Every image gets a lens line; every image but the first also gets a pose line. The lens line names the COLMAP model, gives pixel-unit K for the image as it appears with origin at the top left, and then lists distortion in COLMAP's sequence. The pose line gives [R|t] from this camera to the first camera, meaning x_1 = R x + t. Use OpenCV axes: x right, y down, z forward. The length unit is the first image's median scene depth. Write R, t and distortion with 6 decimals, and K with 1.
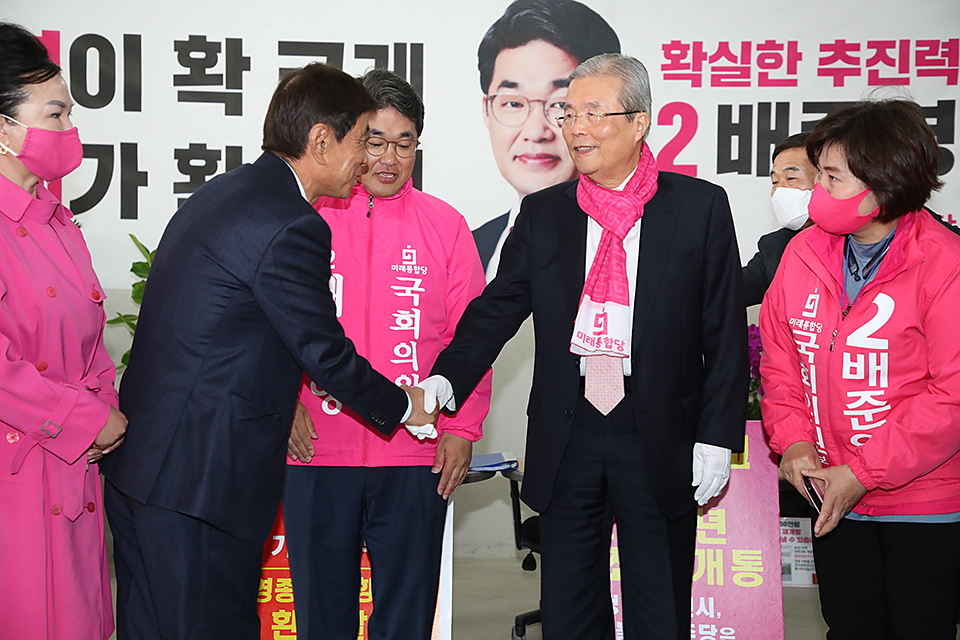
lens RADIAL K [[1440.2, 0, 457.6], [0, 1440.2, 320.1], [0, 0, 1]] dist [0.250000, 0.000000]
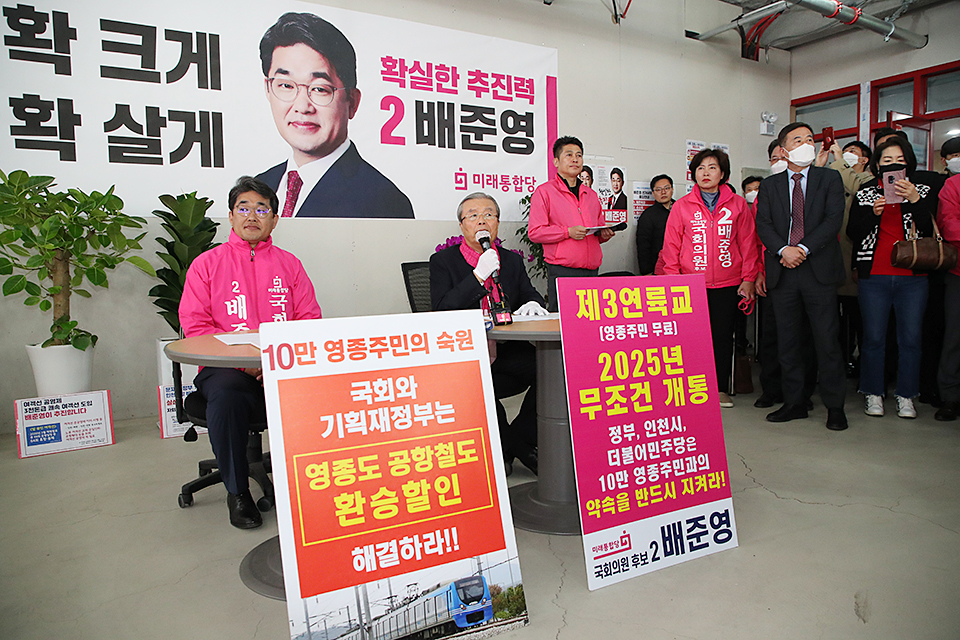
lens RADIAL K [[662.5, 0, 474.5], [0, 662.5, 324.5], [0, 0, 1]] dist [-0.077142, 0.041640]
pose [[0.865397, -0.068179, 0.496428, -0.136925], [0.025251, 0.995375, 0.092686, 0.030636], [-0.500451, -0.067675, 0.863116, 0.334795]]
